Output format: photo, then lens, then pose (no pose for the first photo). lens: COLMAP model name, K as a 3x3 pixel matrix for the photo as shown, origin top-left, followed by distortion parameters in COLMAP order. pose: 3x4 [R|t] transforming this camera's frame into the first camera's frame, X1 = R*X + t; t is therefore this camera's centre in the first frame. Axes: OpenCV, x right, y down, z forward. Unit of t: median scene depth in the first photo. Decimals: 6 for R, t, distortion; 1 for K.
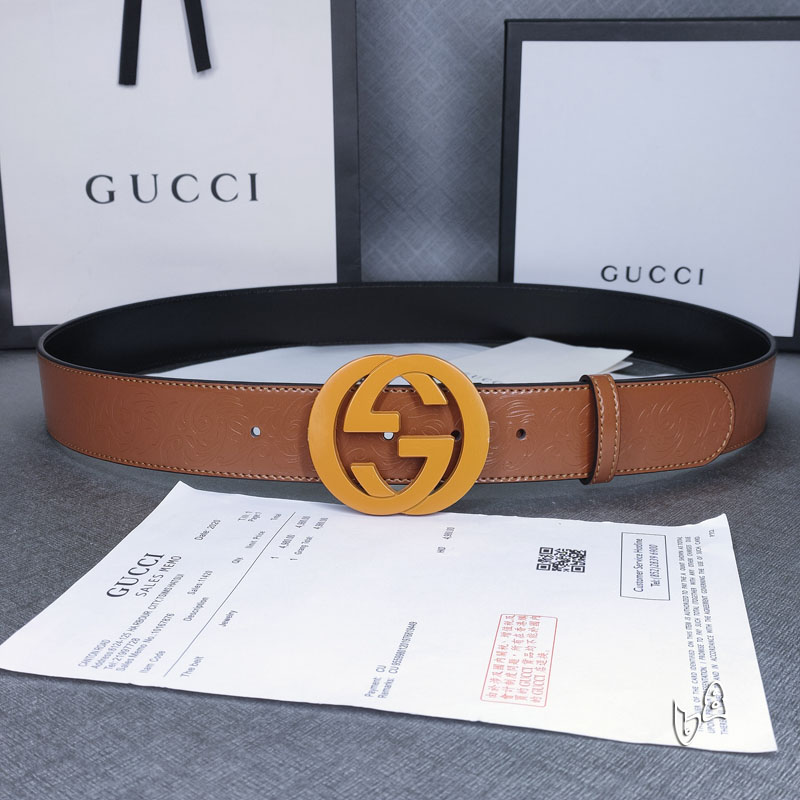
lens RADIAL K [[1143.7, 0, 401.8], [0, 1143.7, 398.8], [0, 0, 1]] dist [-0.023737, 0.237764]
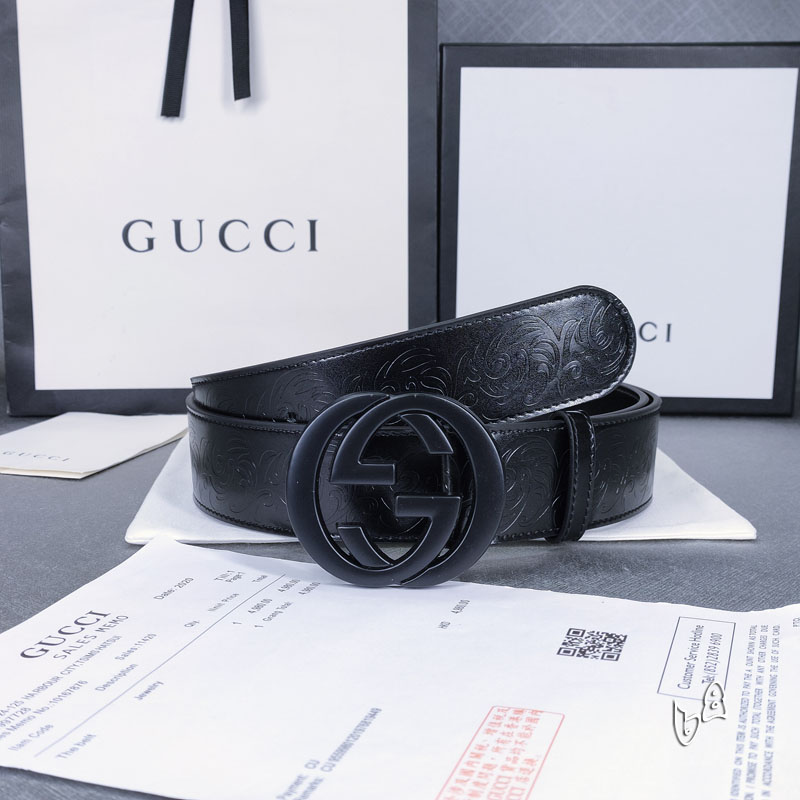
lens RADIAL K [[1143.7, 0, 401.8], [0, 1143.7, 398.8], [0, 0, 1]] dist [-0.023737, 0.237764]
pose [[0.989371, 0.020872, -0.143907, 0.128559], [-0.035046, 0.994699, -0.096676, 0.057219], [0.141126, 0.100692, 0.984858, 0.203431]]
